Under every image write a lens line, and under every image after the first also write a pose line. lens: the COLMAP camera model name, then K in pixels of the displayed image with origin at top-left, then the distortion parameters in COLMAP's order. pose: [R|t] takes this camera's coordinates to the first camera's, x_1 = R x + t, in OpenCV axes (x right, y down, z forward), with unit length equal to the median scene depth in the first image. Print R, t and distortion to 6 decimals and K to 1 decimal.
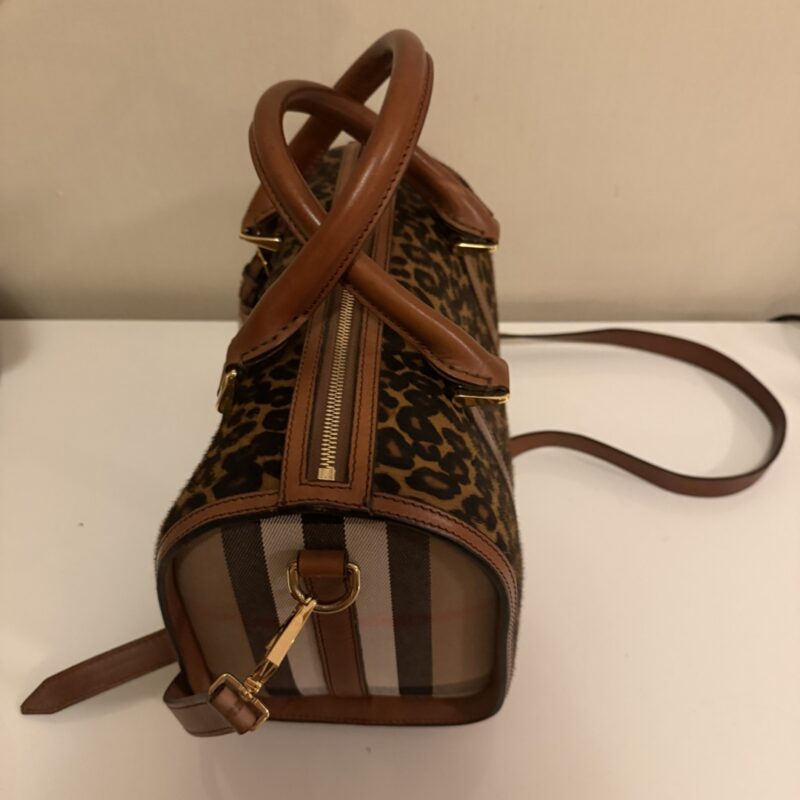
lens RADIAL K [[786.1, 0, 392.1], [0, 786.1, 400.3], [0, 0, 1]] dist [0.146080, -0.519630]
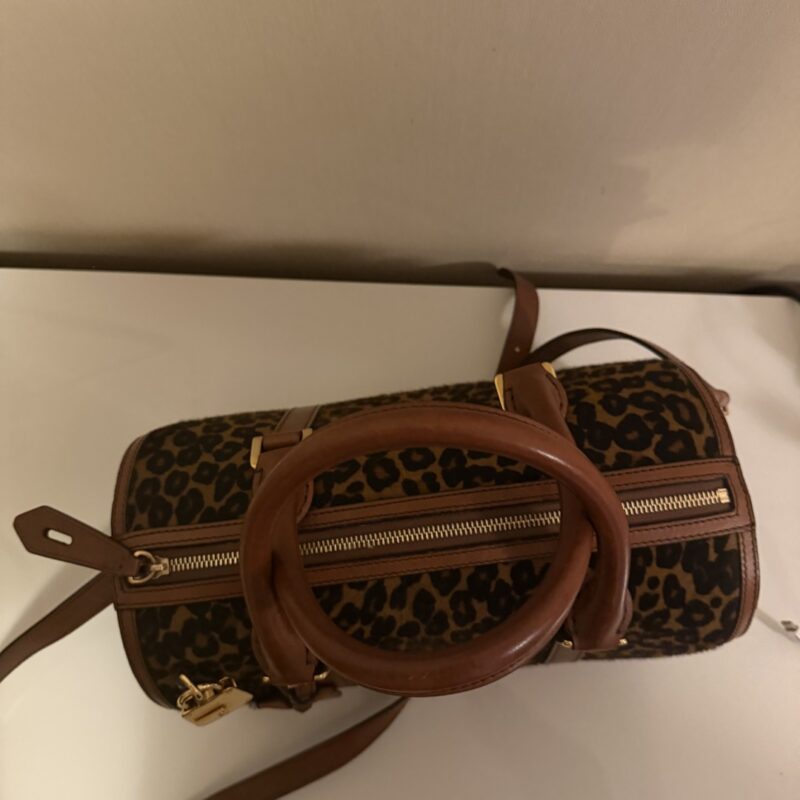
lens RADIAL K [[786.1, 0, 392.1], [0, 786.1, 400.3], [0, 0, 1]] dist [0.146080, -0.519630]
pose [[-0.167153, -0.967953, 0.187422, -0.078351], [0.706625, 0.014952, 0.707430, -1.038591], [-0.687561, 0.250686, 0.681481, 0.443593]]
